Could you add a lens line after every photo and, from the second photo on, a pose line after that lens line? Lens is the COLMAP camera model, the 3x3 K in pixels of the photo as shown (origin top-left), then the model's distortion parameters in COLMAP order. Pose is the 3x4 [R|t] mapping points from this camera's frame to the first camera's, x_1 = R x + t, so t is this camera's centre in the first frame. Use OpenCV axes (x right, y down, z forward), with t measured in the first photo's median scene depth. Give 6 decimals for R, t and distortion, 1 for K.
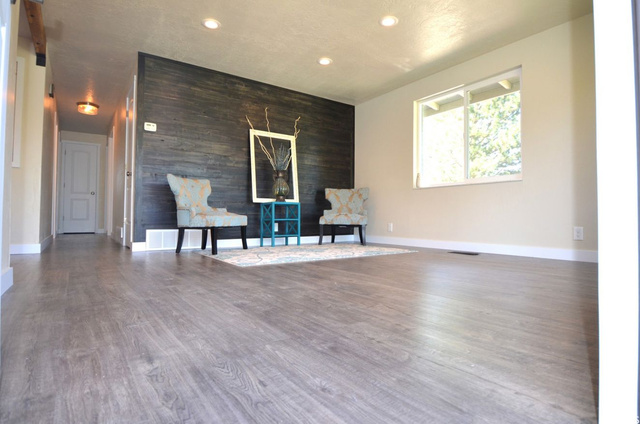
lens RADIAL K [[350.6, 0, 329.2], [0, 350.6, 209.3], [0, 0, 1]] dist [0.032121, -0.038505]
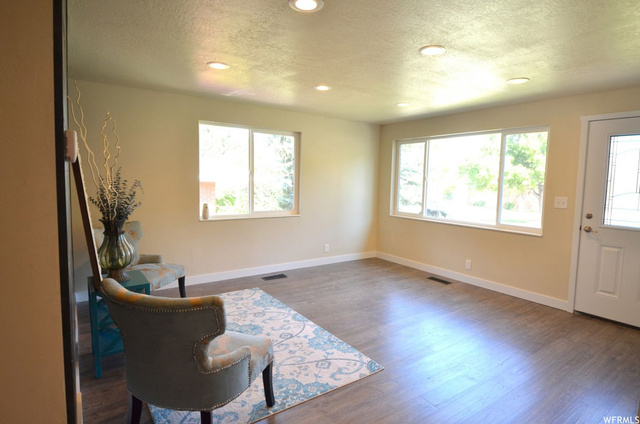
lens RADIAL K [[350.6, 0, 329.2], [0, 350.6, 209.3], [0, 0, 1]] dist [0.032121, -0.038505]
pose [[0.002028, -0.089616, 0.995974, -0.661197], [-0.050612, 0.994691, 0.089603, -0.187423], [-0.998716, -0.050590, -0.002518, 0.684442]]
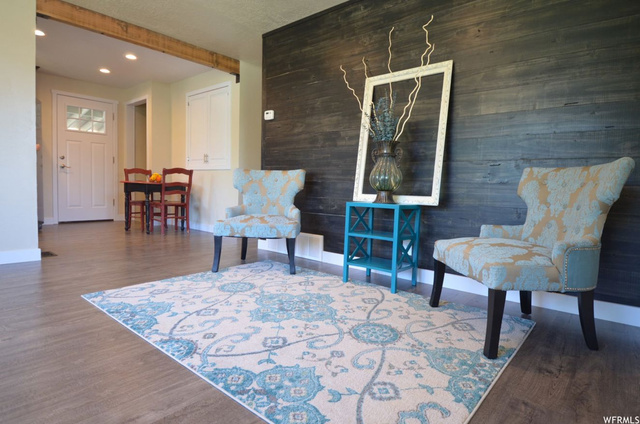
lens RADIAL K [[350.6, 0, 329.2], [0, 350.6, 209.3], [0, 0, 1]] dist [0.032121, -0.038505]
pose [[0.245658, 0.064833, -0.967186, 0.354668], [-0.004127, 0.997822, 0.065838, -0.044312], [0.969348, -0.012182, 0.245391, 0.785149]]
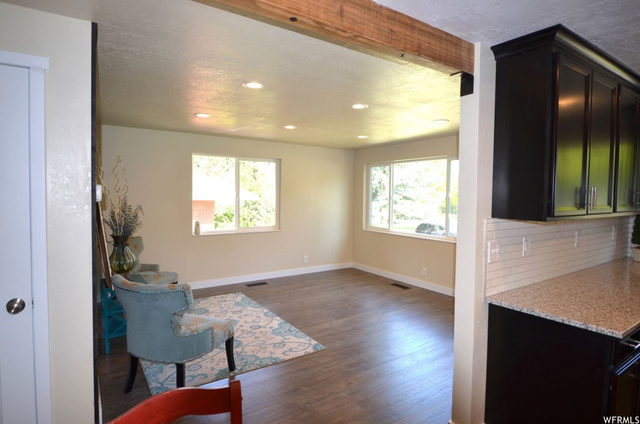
lens RADIAL K [[352.7, 0, 327.9], [0, 352.7, 207.7], [0, 0, 1]] dist [0.032184, -0.039615]
pose [[0.021490, -0.042961, 0.998846, -0.832180], [-0.038229, 0.998310, 0.043760, -0.209727], [-0.999038, -0.039126, 0.019811, 0.580783]]
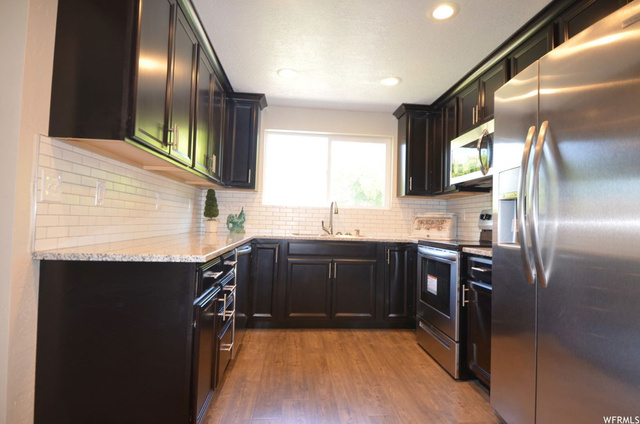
lens RADIAL K [[352.7, 0, 327.9], [0, 352.7, 207.7], [0, 0, 1]] dist [0.032184, -0.039615]
pose [[-0.862349, -0.005431, 0.506284, -0.748947], [-0.042592, 0.997176, -0.061850, -0.117212], [-0.504519, -0.074900, -0.860146, 0.521537]]
